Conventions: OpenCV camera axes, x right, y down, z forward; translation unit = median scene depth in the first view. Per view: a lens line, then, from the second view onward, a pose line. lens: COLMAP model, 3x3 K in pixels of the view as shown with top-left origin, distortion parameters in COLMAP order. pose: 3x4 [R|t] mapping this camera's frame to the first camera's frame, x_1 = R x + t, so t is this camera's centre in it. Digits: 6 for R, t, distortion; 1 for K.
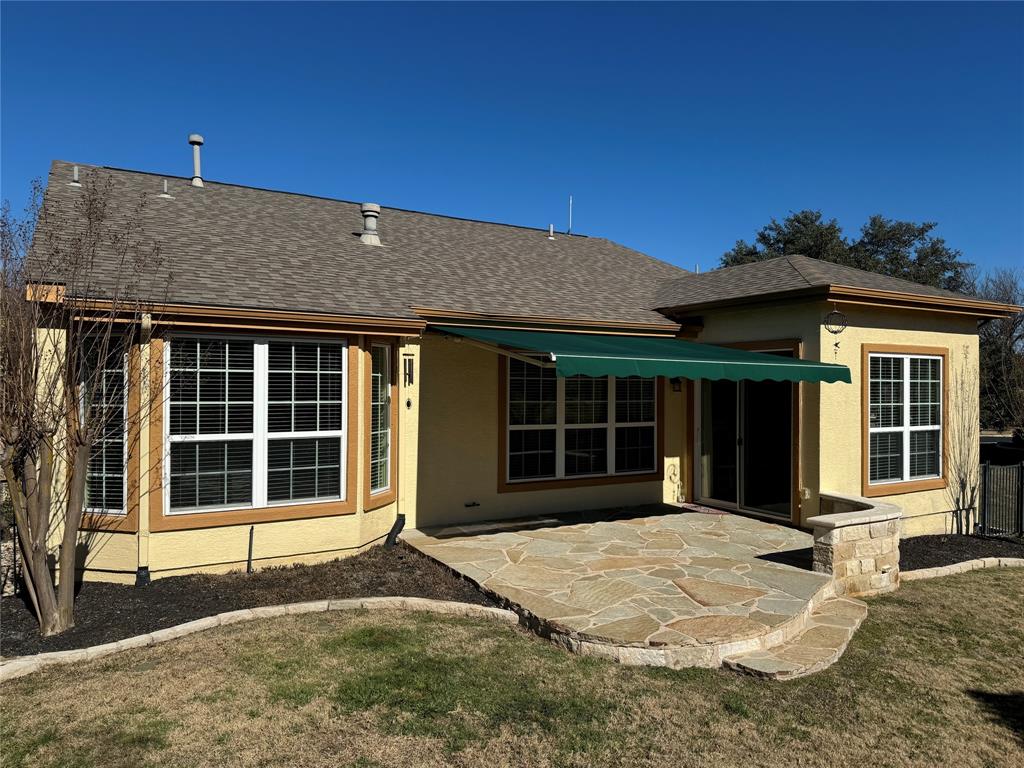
lens RADIAL K [[711.8, 0, 521.7], [0, 711.8, 390.7], [0, 0, 1]] dist [0.070863, -0.089301]
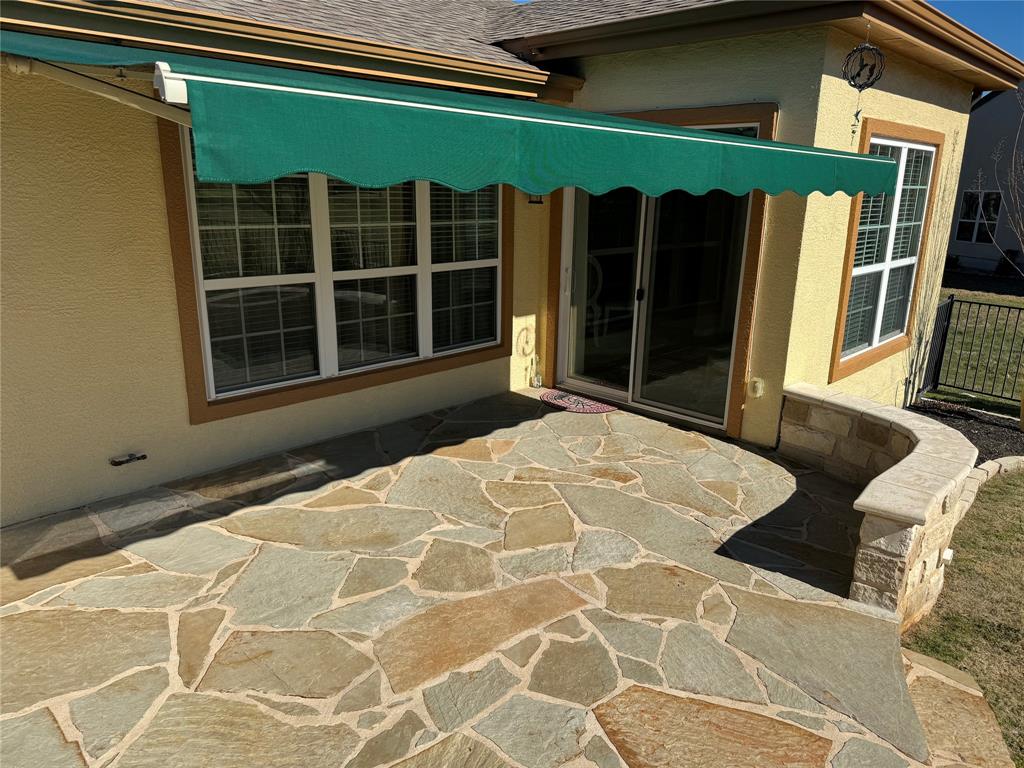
lens RADIAL K [[711.8, 0, 513.8], [0, 711.8, 392.2], [0, 0, 1]] dist [0.070863, -0.089301]
pose [[0.966570, -0.060938, 0.249058, 0.052684], [-0.009999, 0.961650, 0.274096, -0.010569], [-0.256209, -0.267423, 0.928893, 0.466168]]
